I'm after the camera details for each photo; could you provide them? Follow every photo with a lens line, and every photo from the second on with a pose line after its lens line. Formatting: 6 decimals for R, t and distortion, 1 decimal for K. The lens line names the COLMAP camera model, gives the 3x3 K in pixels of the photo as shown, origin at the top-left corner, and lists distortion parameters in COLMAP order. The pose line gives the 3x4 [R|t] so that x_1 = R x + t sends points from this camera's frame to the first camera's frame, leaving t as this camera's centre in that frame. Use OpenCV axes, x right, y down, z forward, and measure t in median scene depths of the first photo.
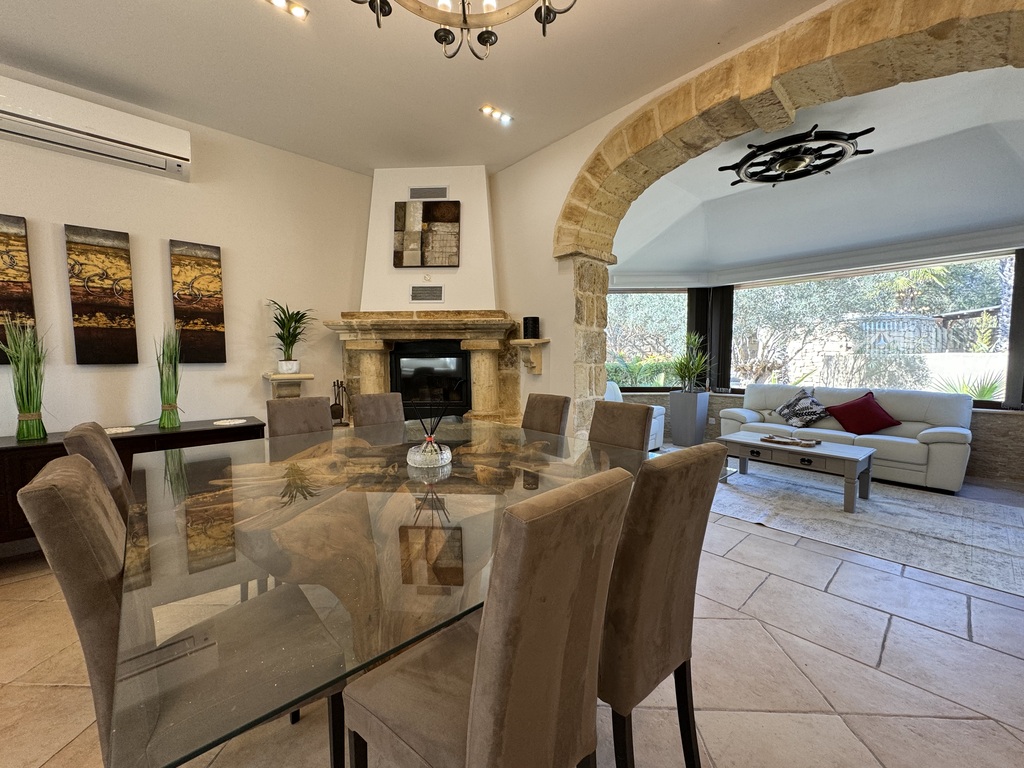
lens RADIAL K [[408.2, 0, 512.8], [0, 408.2, 383.8], [0, 0, 1]] dist [-0.002564, 0.000394]
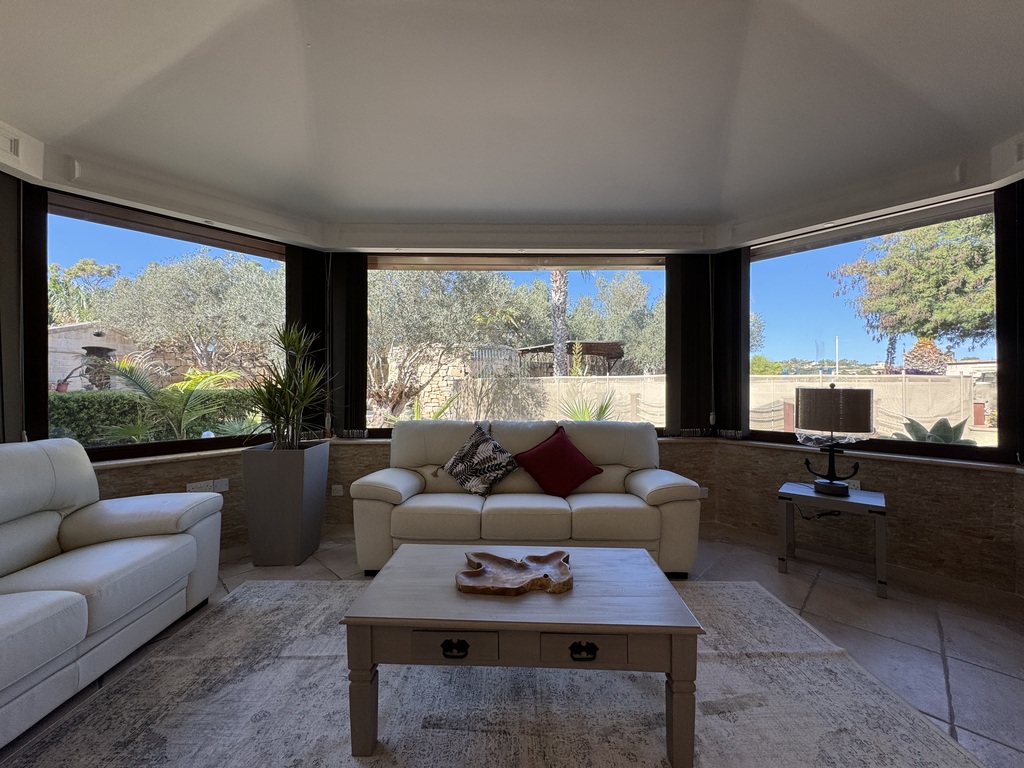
lens RADIAL K [[408.2, 0, 508.4], [0, 408.2, 384.8], [0, 0, 1]] dist [-0.002564, 0.000394]
pose [[0.667196, 0.000999, 0.744882, 0.440835], [0.045987, 0.998036, -0.042529, -0.033795], [-0.743462, 0.062630, 0.665840, 0.860666]]
